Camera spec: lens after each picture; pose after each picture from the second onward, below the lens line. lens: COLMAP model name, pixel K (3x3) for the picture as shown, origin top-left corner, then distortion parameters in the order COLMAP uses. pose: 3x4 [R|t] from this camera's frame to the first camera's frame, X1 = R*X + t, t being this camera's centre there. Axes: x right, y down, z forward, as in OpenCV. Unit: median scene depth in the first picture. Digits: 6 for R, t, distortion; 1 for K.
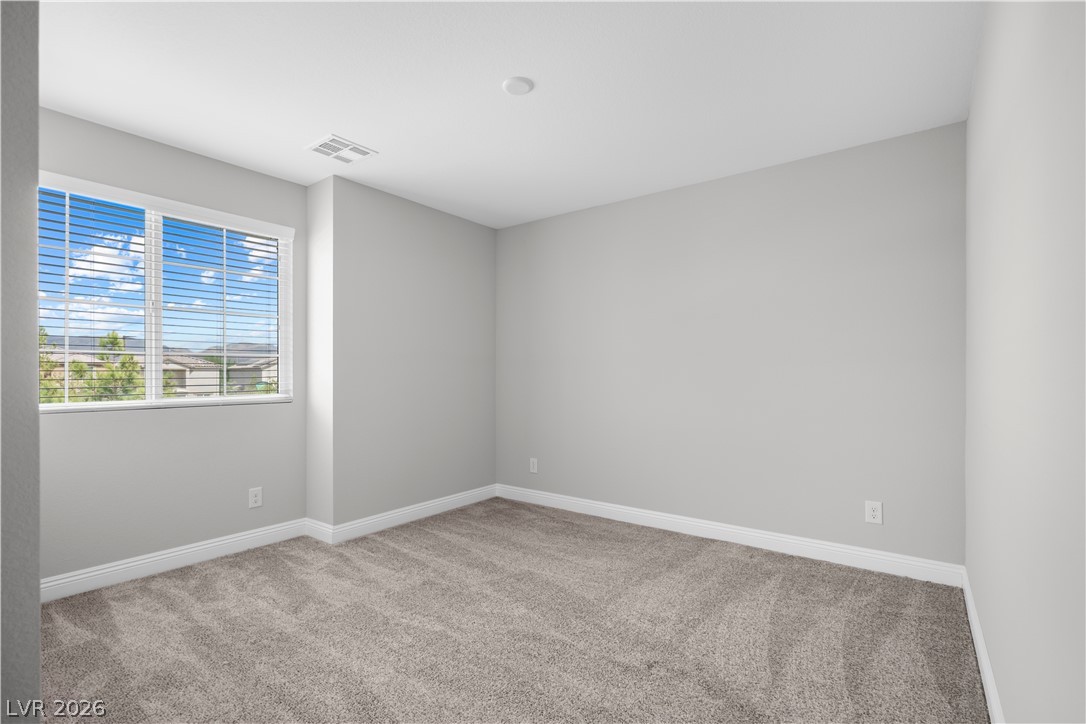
lens RADIAL K [[497.7, 0, 537.0], [0, 497.7, 366.7], [0, 0, 1]] dist [-0.000579, 0.002289]
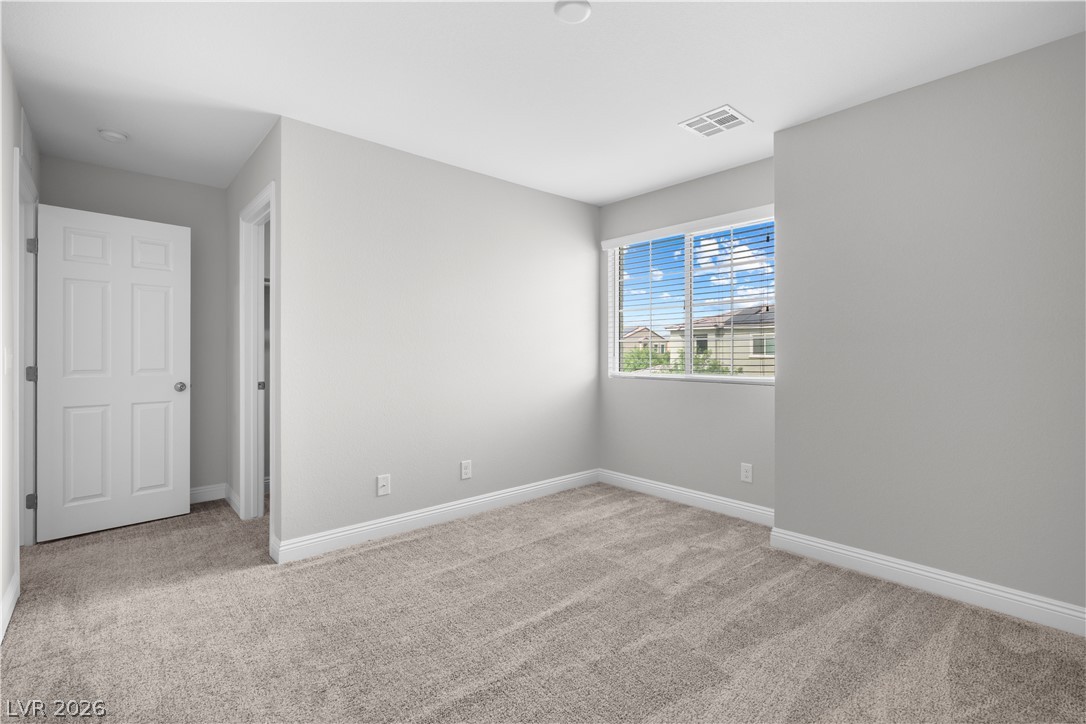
lens RADIAL K [[497.7, 0, 544.3], [0, 497.7, 360.5], [0, 0, 1]] dist [-0.000579, 0.002289]
pose [[-0.195780, 0.013275, -0.980558, 0.624977], [0.014176, 0.999842, 0.010705, 0.008111], [0.980545, -0.011804, -0.195937, 0.897542]]
